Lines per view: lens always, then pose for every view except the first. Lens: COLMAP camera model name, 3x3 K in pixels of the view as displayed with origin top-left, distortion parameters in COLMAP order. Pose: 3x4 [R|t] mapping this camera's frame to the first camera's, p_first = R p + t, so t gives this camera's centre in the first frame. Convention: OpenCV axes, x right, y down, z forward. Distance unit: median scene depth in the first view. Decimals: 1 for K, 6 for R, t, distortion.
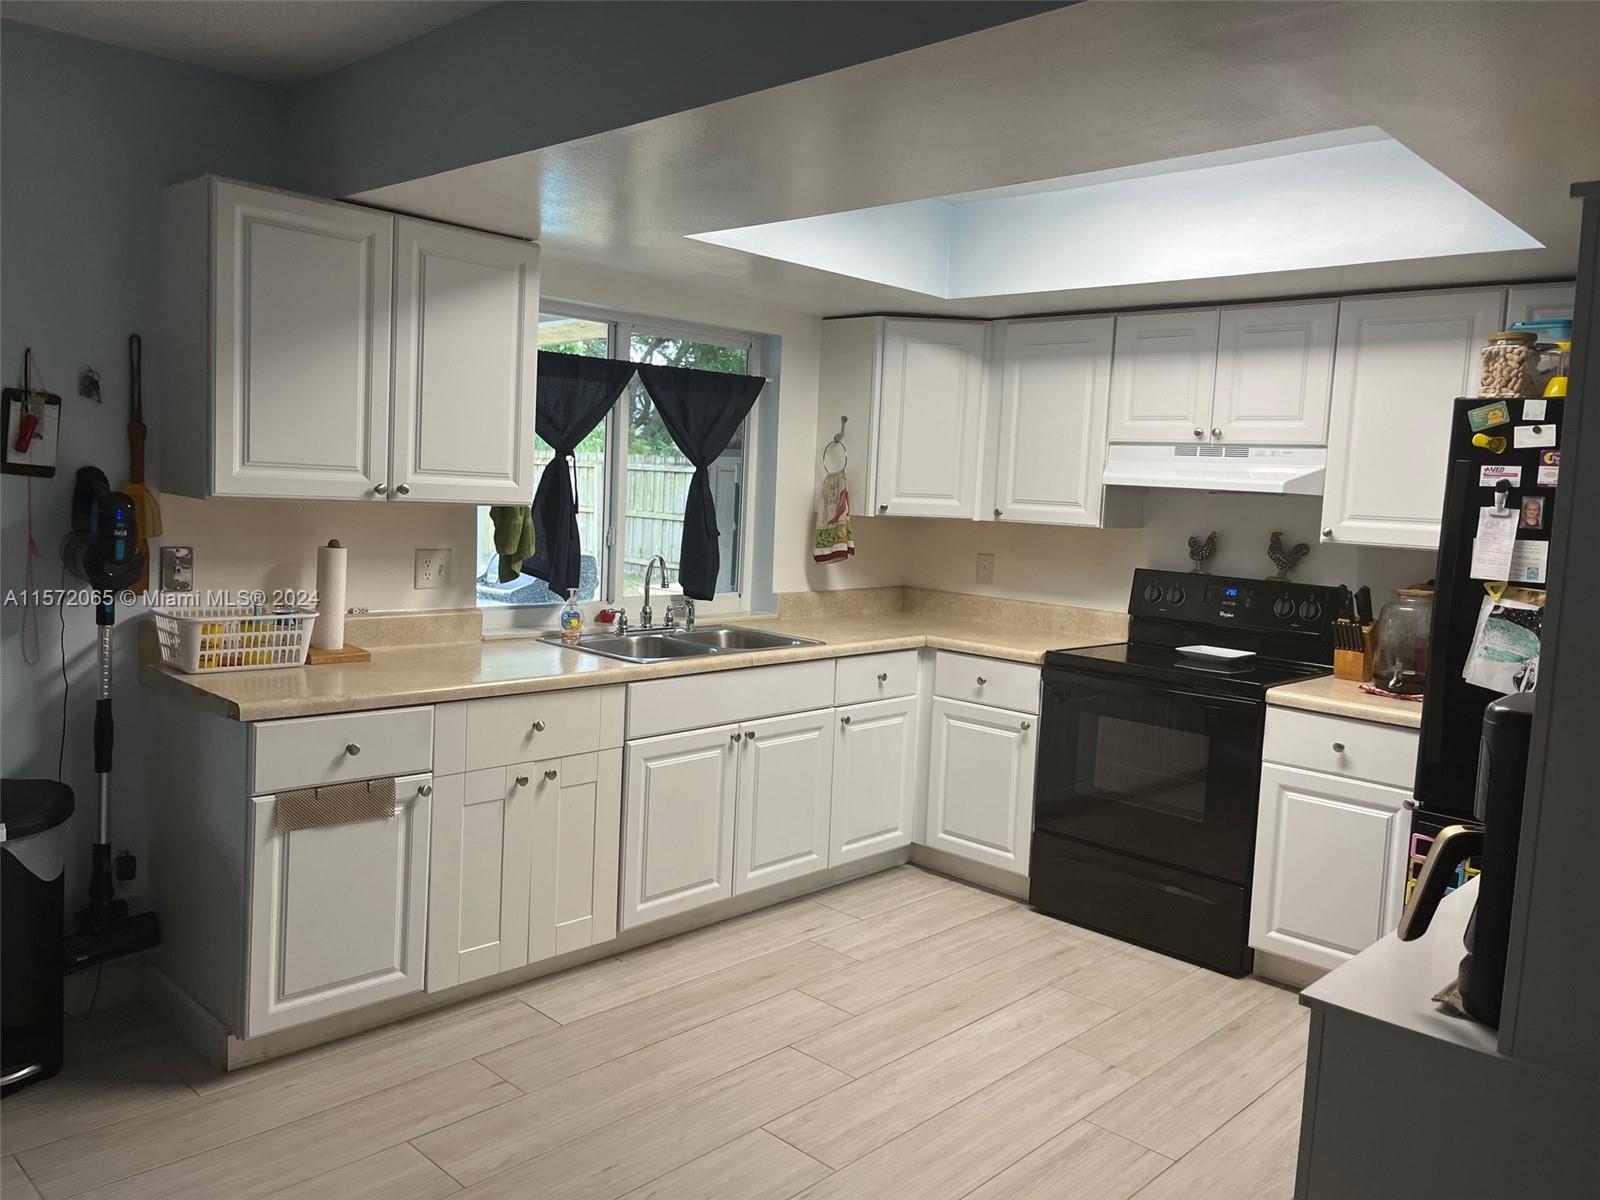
lens RADIAL K [[1197.5, 0, 812.4], [0, 1197.5, 602.2], [0, 0, 1]] dist [0.061891, -0.096412]
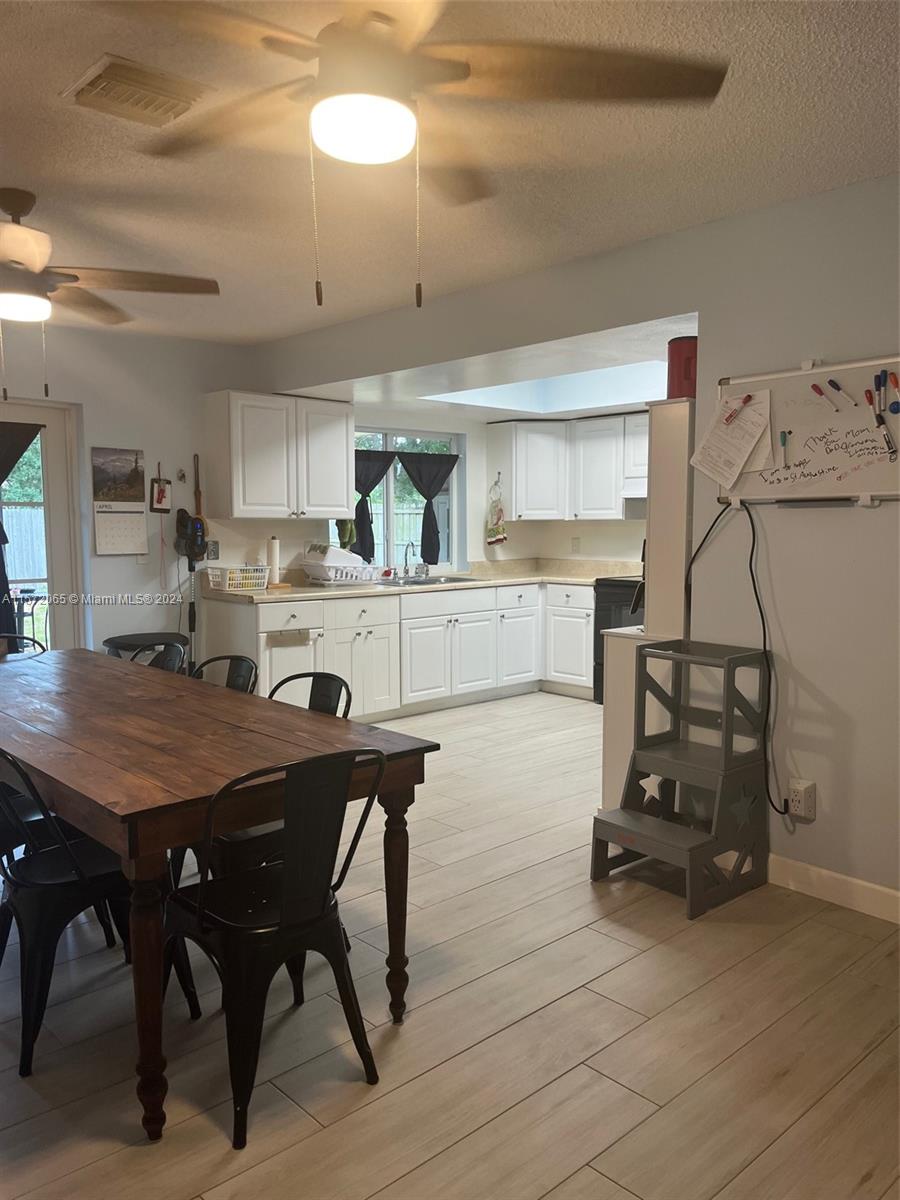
lens RADIAL K [[898.1, 0, 461.9], [0, 898.1, 610.6], [0, 0, 1]] dist [0.061891, -0.096412]
pose [[0.996986, -0.041404, -0.065609, 0.070327], [0.041345, 0.999142, -0.002258, 0.103057], [0.065646, -0.000461, 0.997843, -0.666468]]
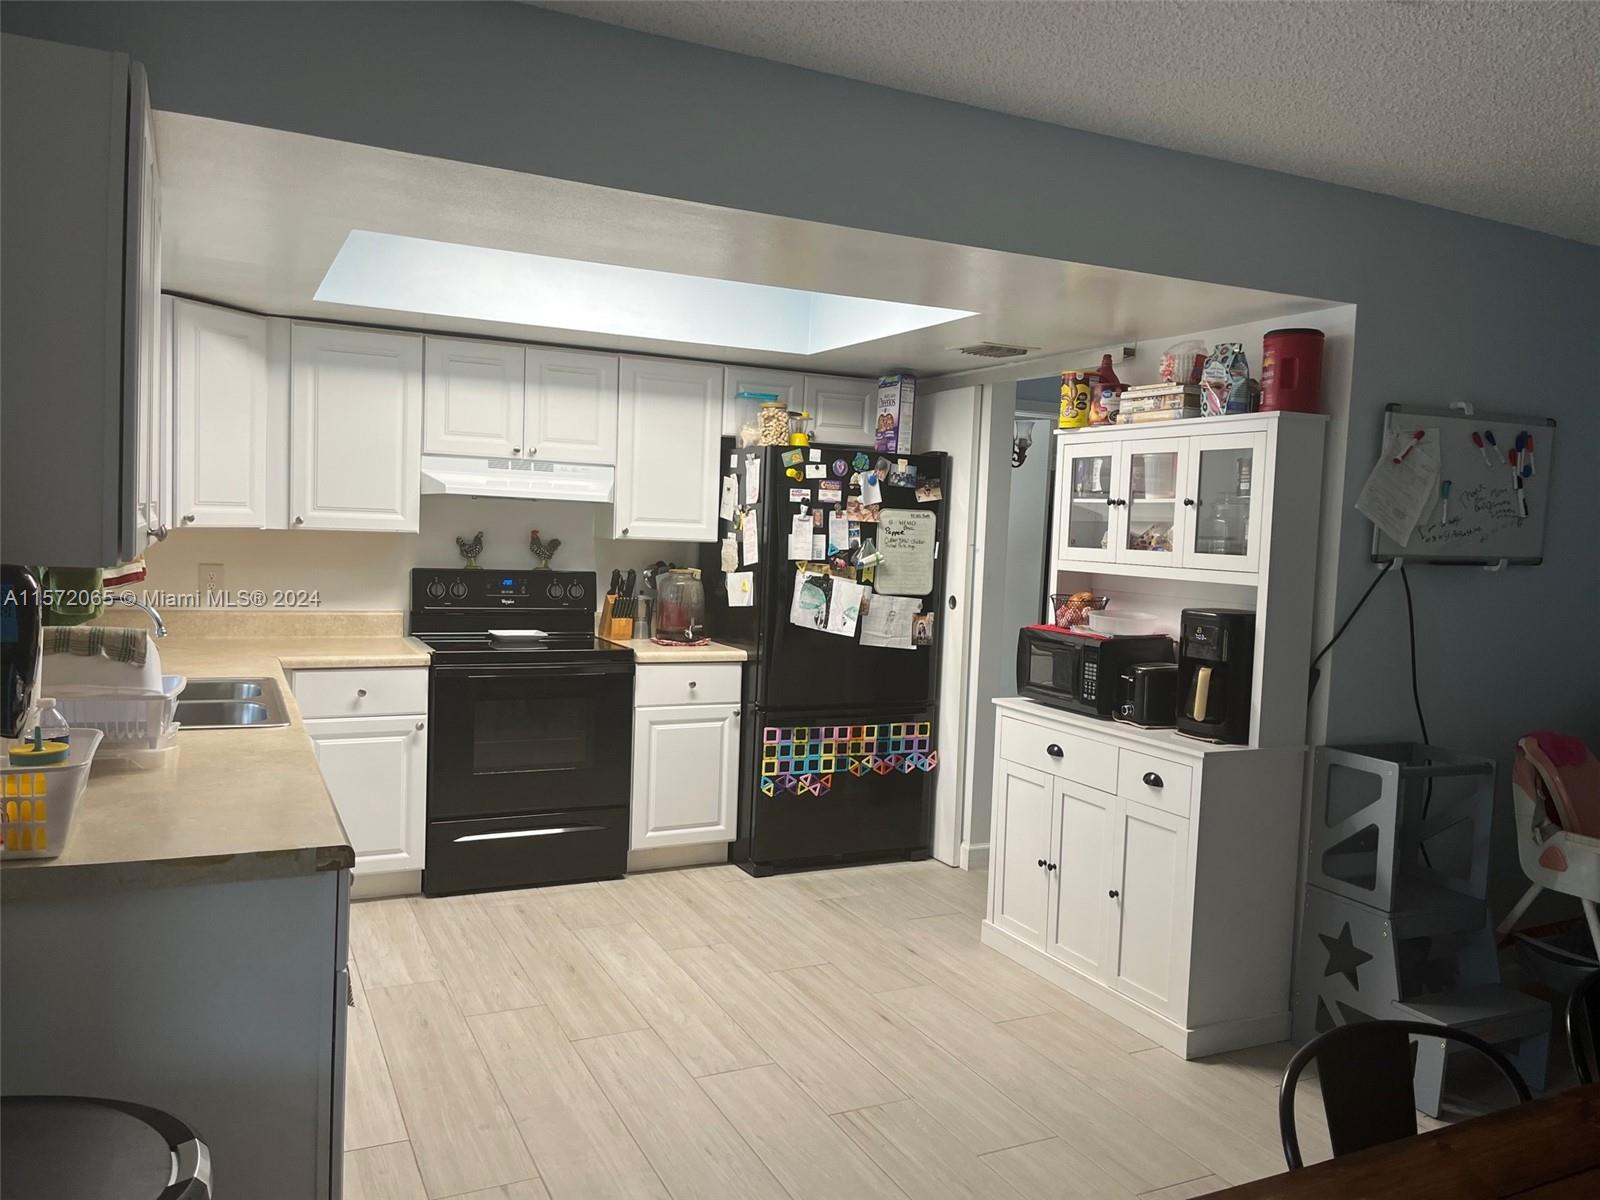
lens RADIAL K [[1197.5, 0, 807.4], [0, 1197.5, 604.5], [0, 0, 1]] dist [0.061891, -0.096412]
pose [[0.349346, -0.101139, 0.931519, -0.769933], [0.069398, 0.994220, 0.081920, -0.074275], [-0.934420, 0.036027, 0.354346, 0.356971]]
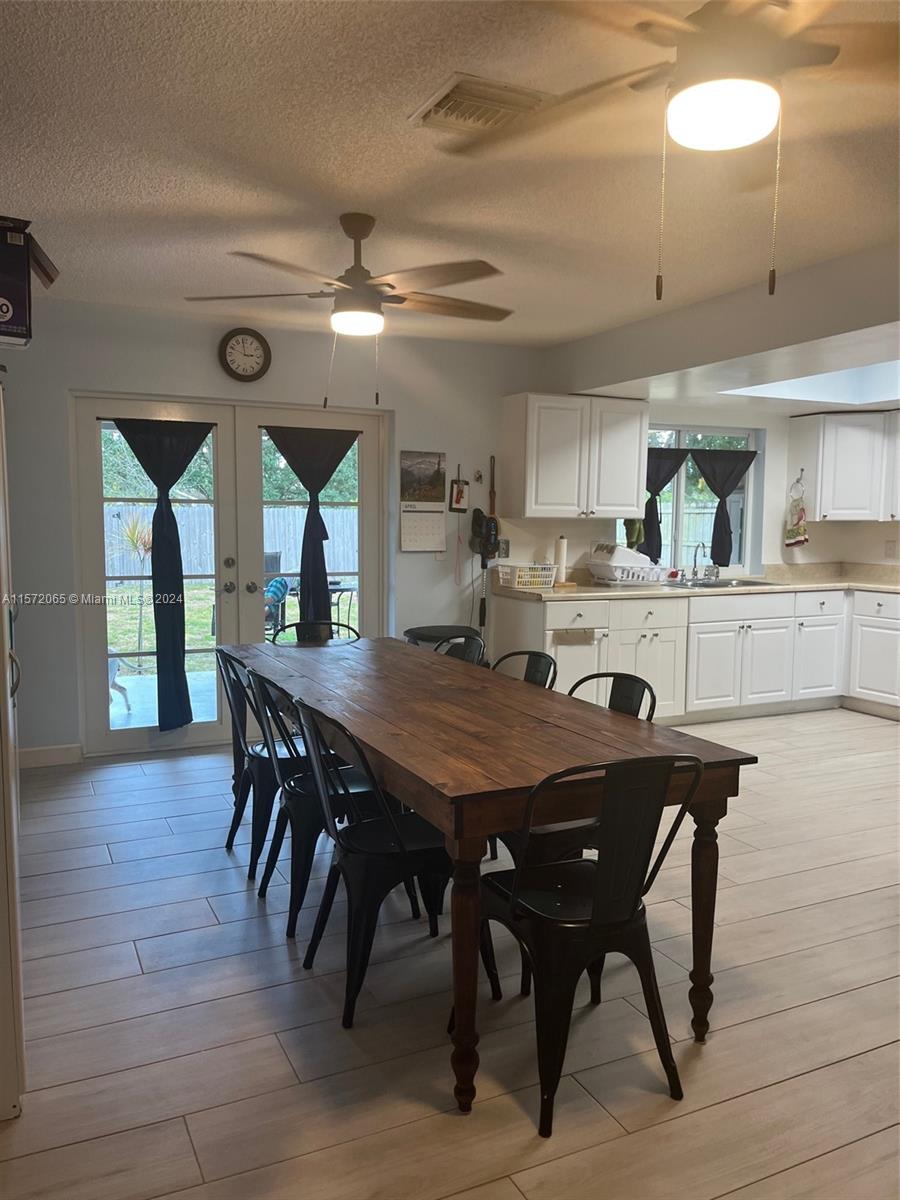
lens RADIAL K [[898.1, 0, 446.9], [0, 898.1, 611.9], [0, 0, 1]] dist [0.061891, -0.096412]
pose [[0.929652, -0.003324, -0.368423, 0.040070], [0.000602, 0.999972, -0.007503, 0.102959], [0.368437, 0.006753, 0.929628, -0.670711]]
